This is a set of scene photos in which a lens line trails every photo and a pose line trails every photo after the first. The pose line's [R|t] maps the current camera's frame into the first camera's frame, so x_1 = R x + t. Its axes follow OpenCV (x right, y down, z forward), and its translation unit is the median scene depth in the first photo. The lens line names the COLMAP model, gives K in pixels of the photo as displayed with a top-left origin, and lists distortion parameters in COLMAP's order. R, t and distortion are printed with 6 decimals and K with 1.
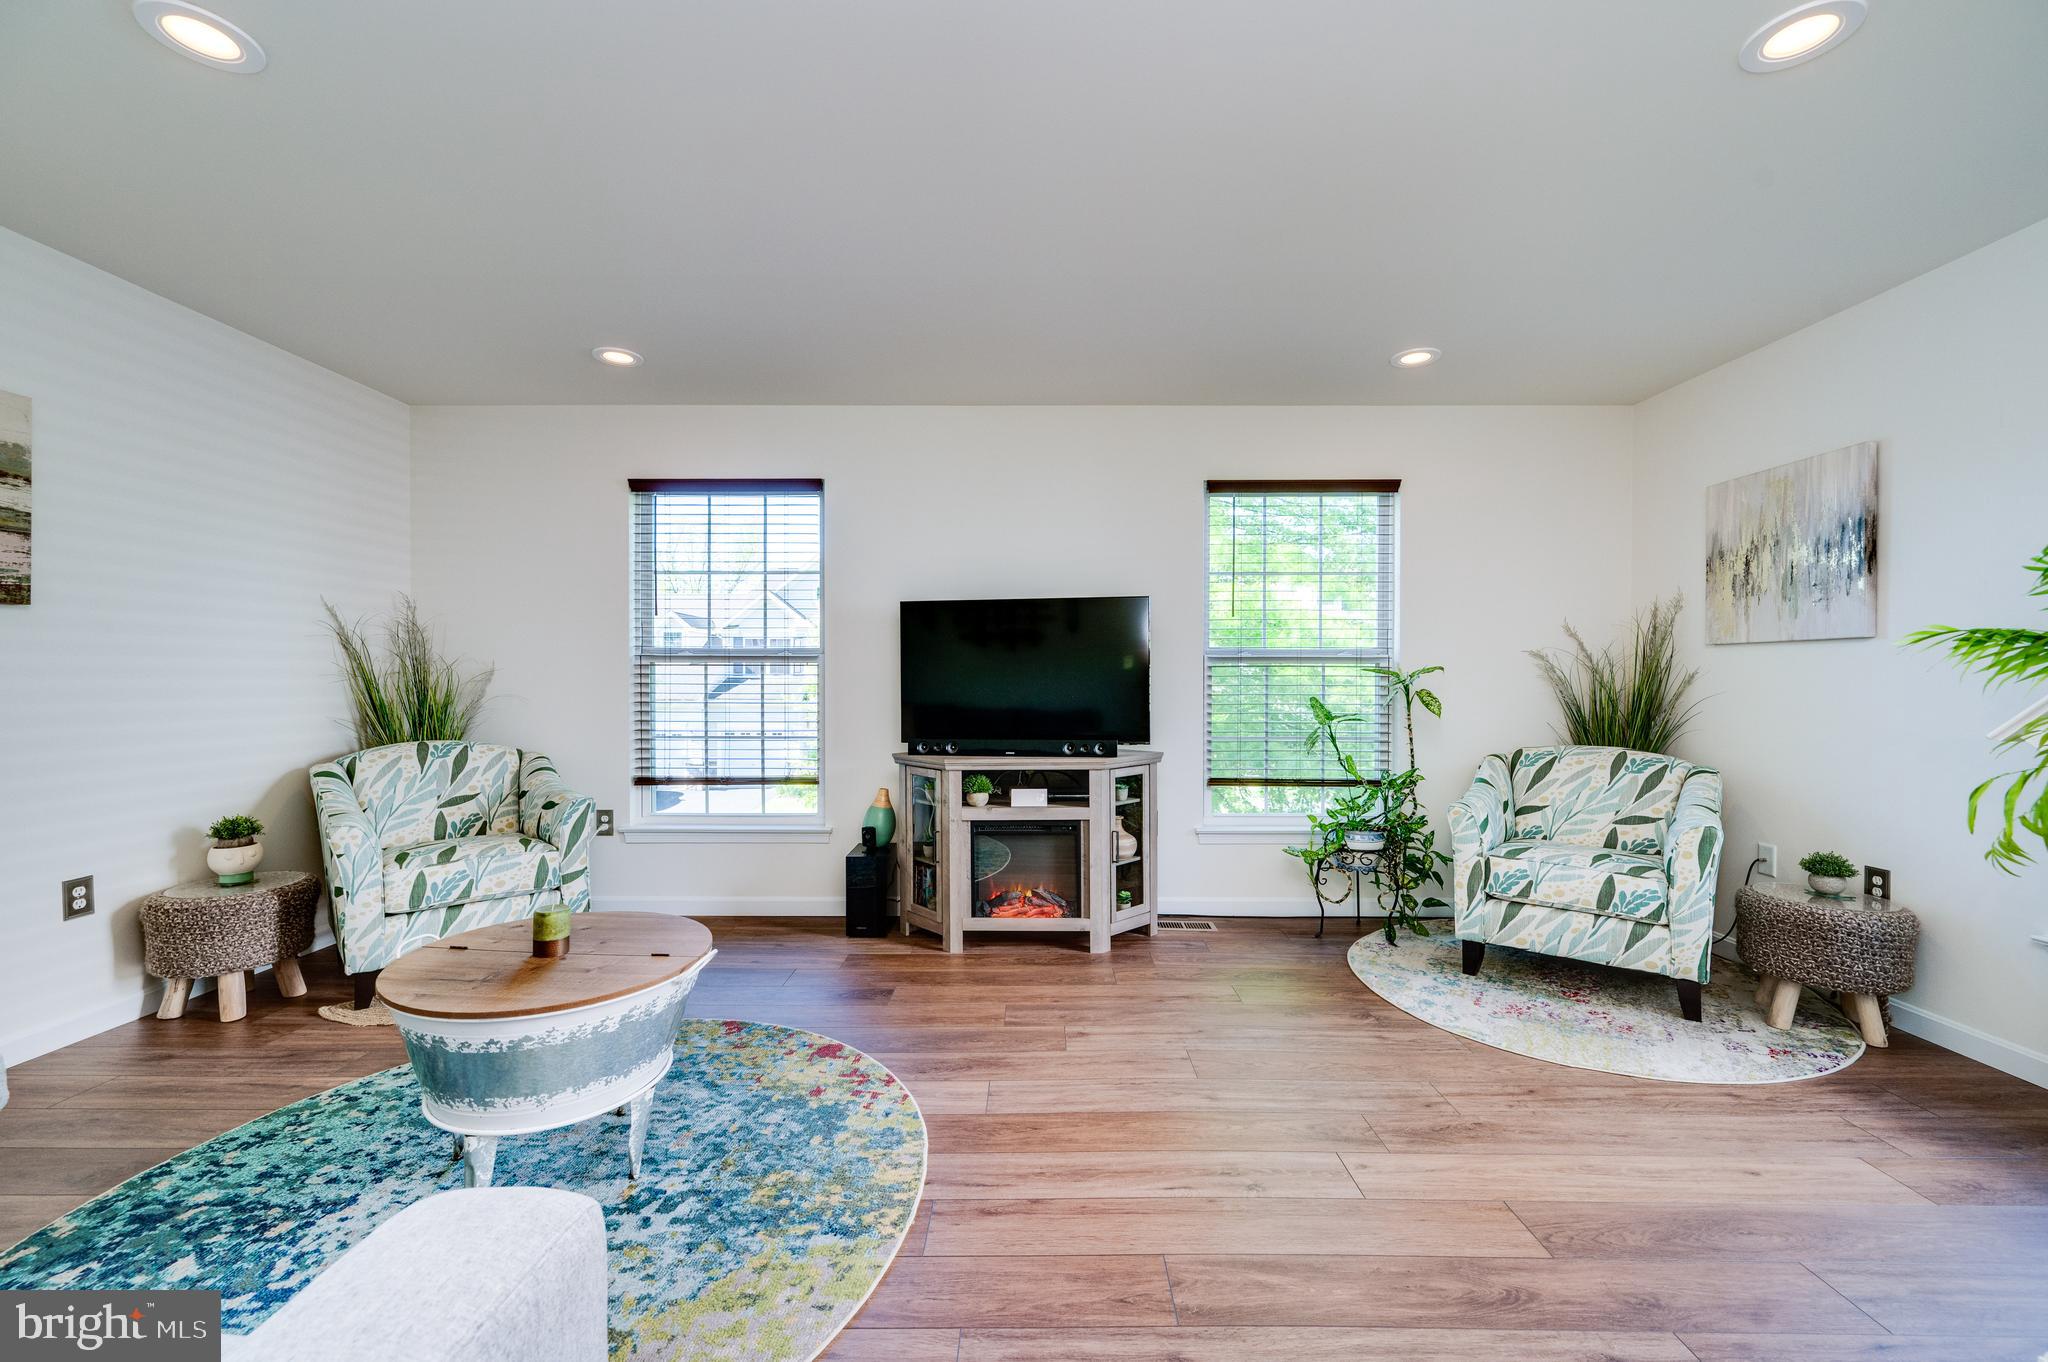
lens RADIAL K [[912.5, 0, 973.4], [0, 912.5, 693.0], [0, 0, 1]] dist [0.001582, 0.000202]
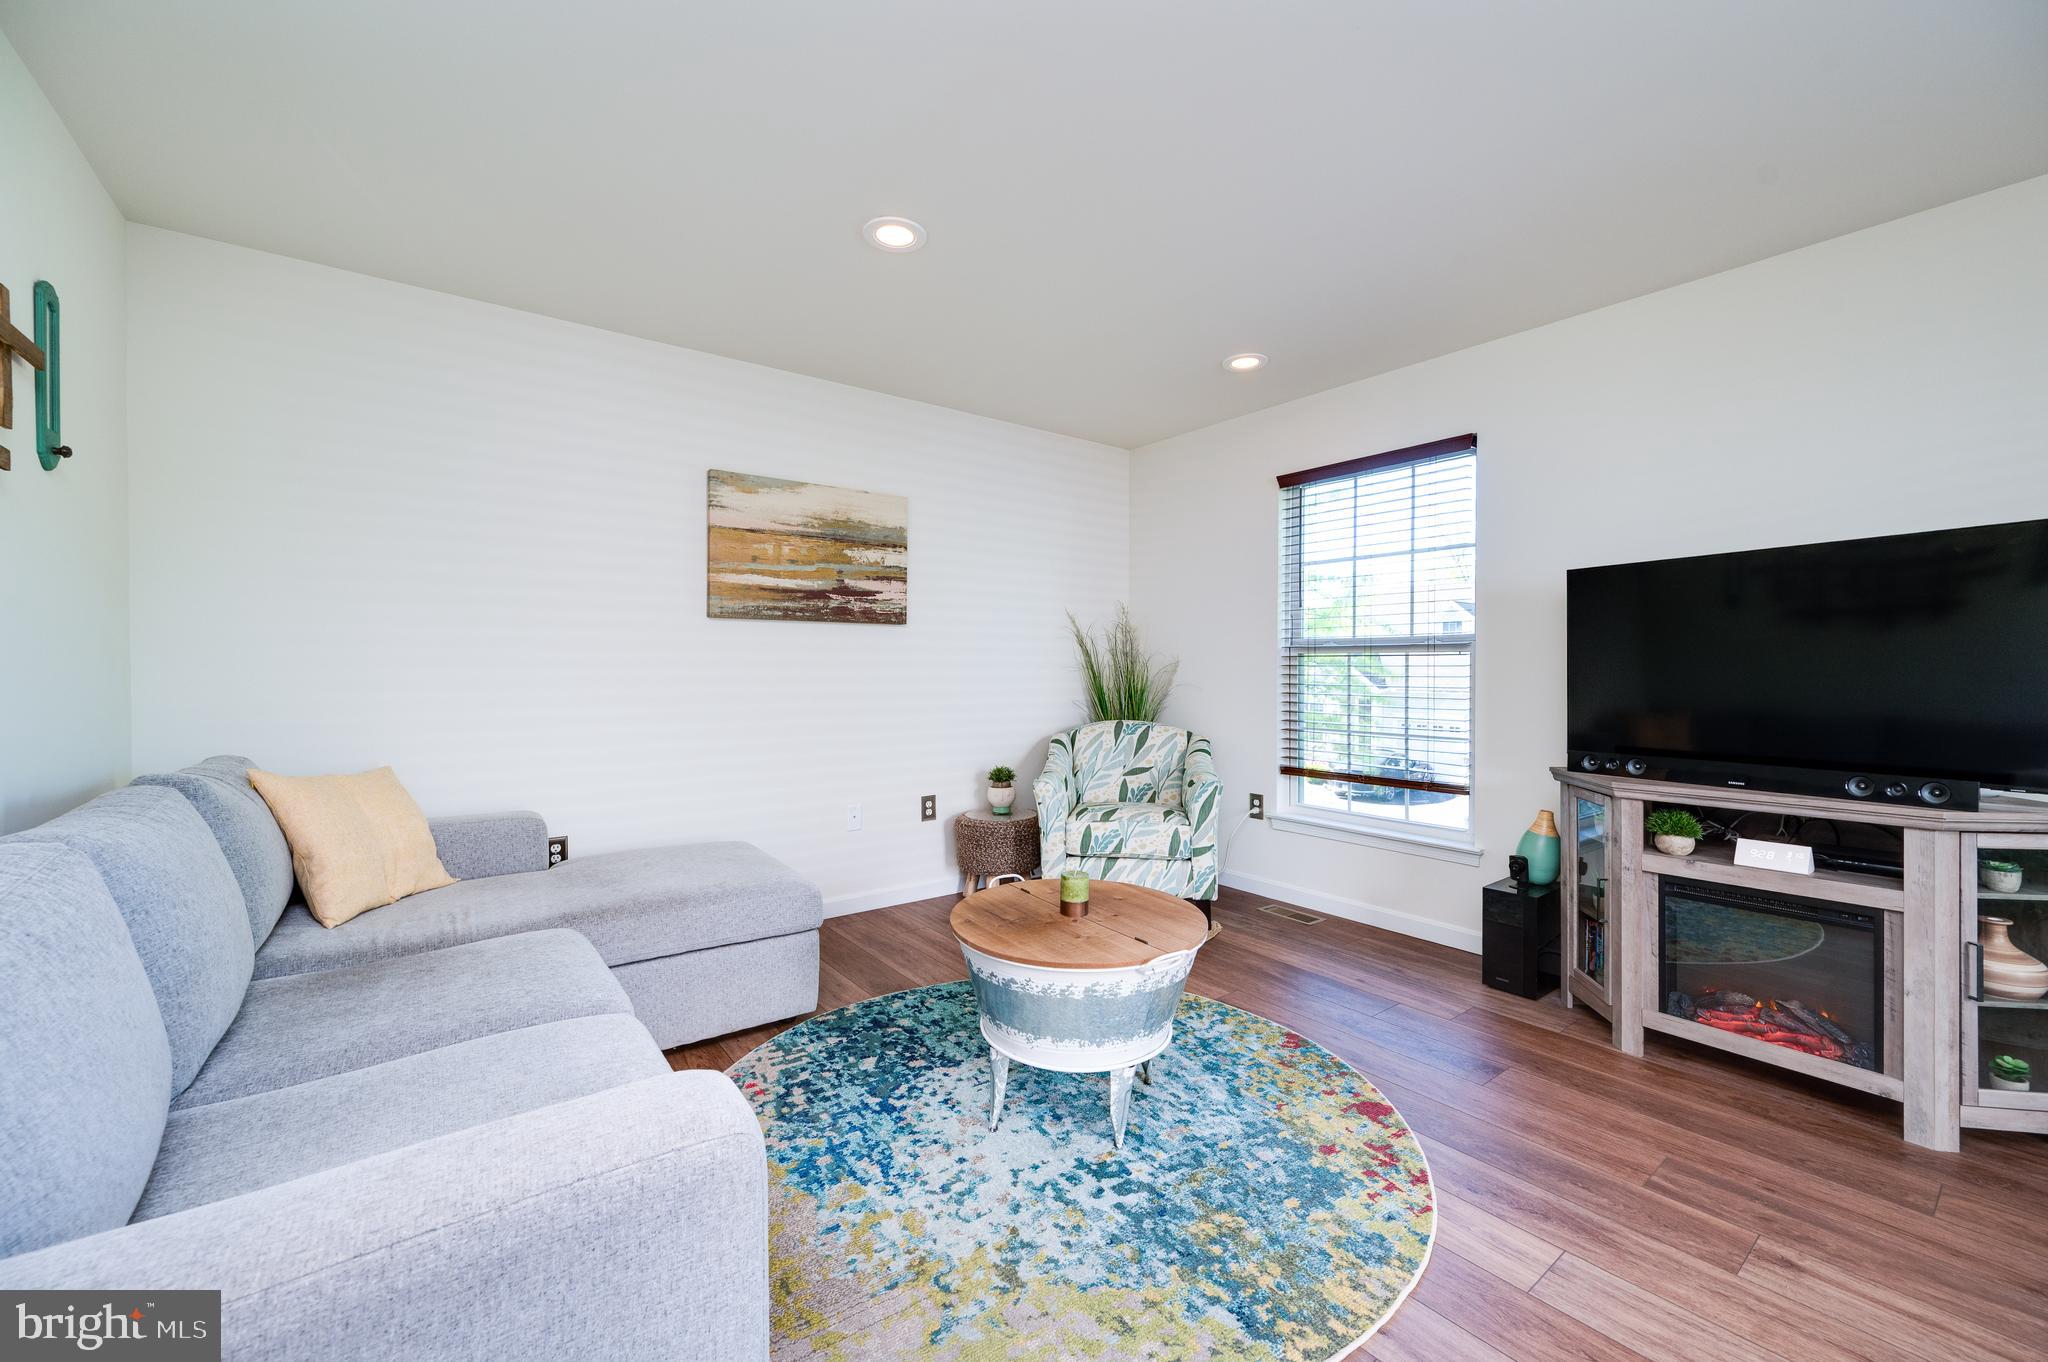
lens RADIAL K [[824.8, 0, 1032.1], [0, 824.8, 677.5], [0, 0, 1]] dist [-0.001094, 0.000117]
pose [[0.595556, 0.009090, -0.803262, 0.253237], [-0.013325, 0.999910, 0.001437, -0.005736], [0.803203, 0.009848, 0.595624, 0.273878]]
